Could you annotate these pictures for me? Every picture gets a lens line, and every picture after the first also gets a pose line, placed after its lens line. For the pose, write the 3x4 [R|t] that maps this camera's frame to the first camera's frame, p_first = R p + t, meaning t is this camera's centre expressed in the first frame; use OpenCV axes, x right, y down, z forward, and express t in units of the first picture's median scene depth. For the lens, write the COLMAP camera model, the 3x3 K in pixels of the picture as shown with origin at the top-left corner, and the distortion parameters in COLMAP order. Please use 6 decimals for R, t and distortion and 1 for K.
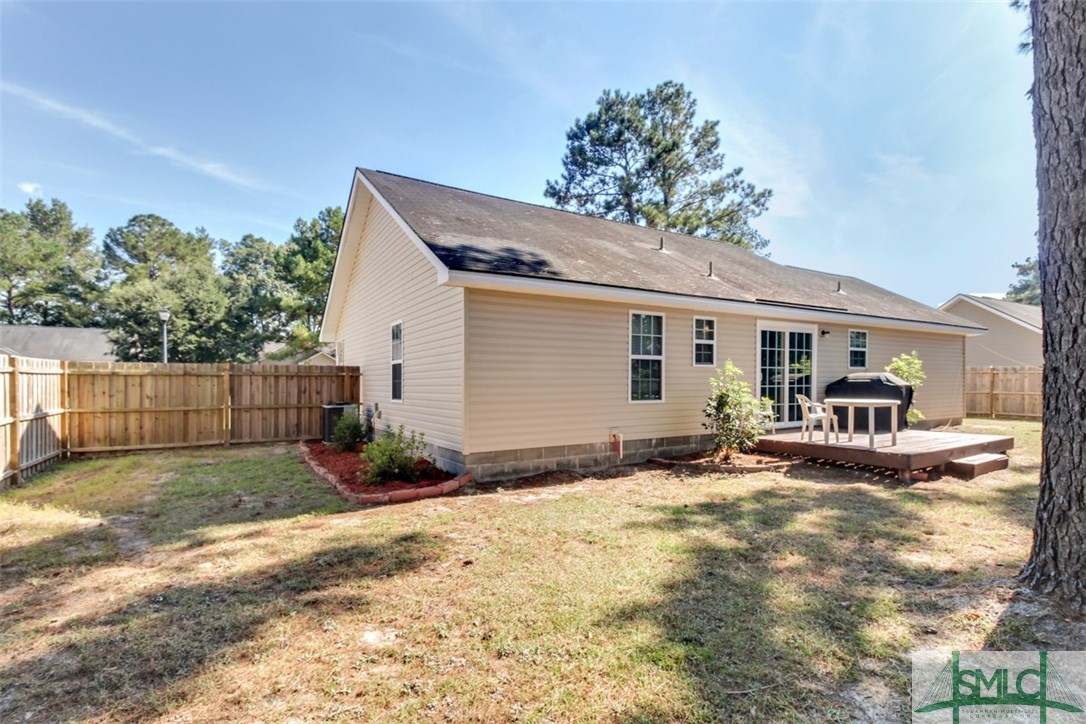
lens RADIAL K [[527.6, 0, 548.0], [0, 527.6, 388.7], [0, 0, 1]] dist [0.002205, 0.000096]
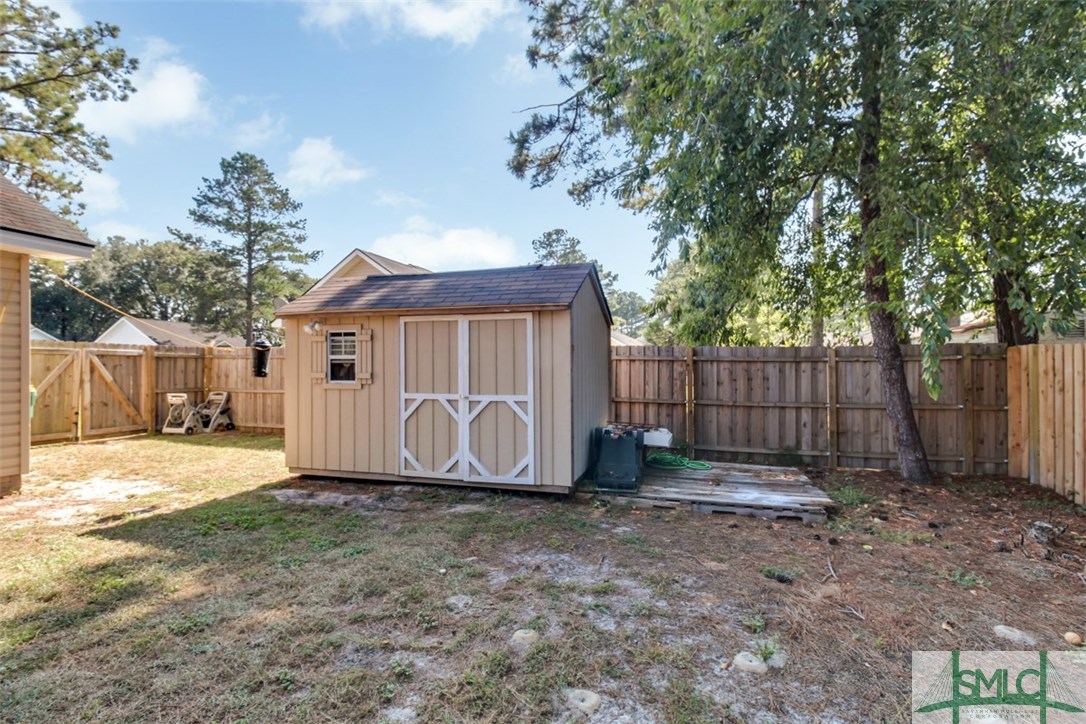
lens RADIAL K [[516.3, 0, 543.0], [0, 516.3, 362.0], [0, 0, 1]] dist [0.001163, -0.000302]
pose [[0.776122, 0.008435, 0.630526, 1.413468], [0.006528, 0.999749, -0.021411, -0.024682], [-0.630549, 0.020734, 0.775873, 0.824653]]
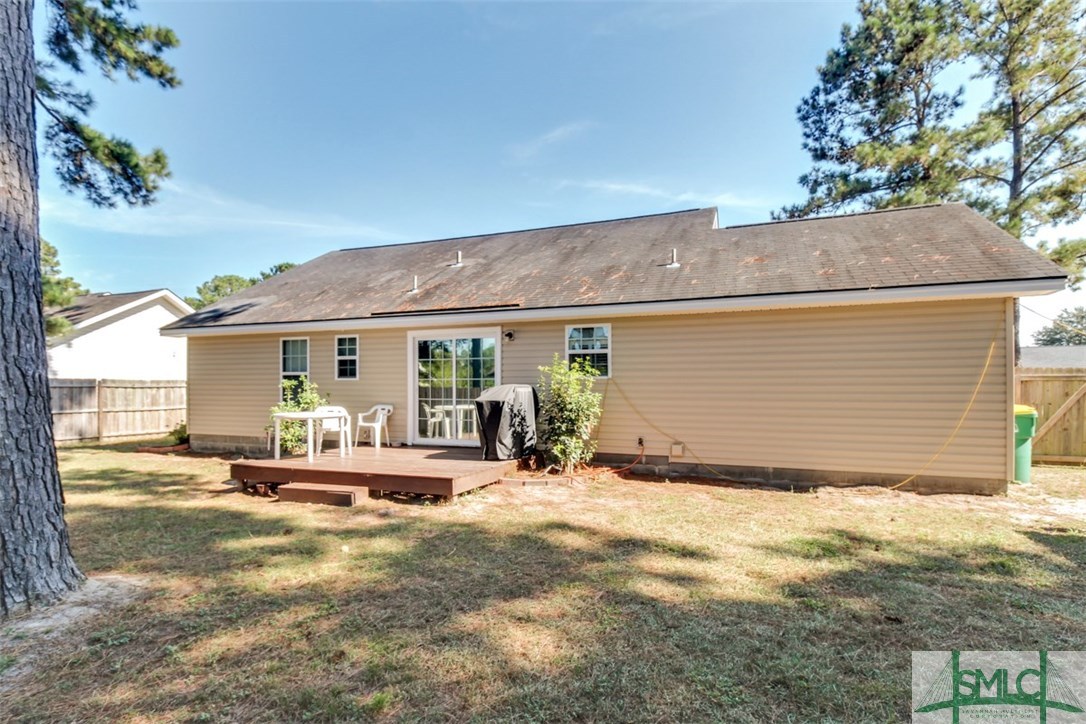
lens RADIAL K [[545.8, 0, 546.2], [0, 545.8, 396.3], [0, 0, 1]] dist [0.022067, 0.000134]
pose [[0.595149, 0.010661, -0.803545, 1.564626], [-0.018972, 0.999820, -0.000786, -0.015261], [0.803392, 0.015713, 0.595244, 0.688273]]
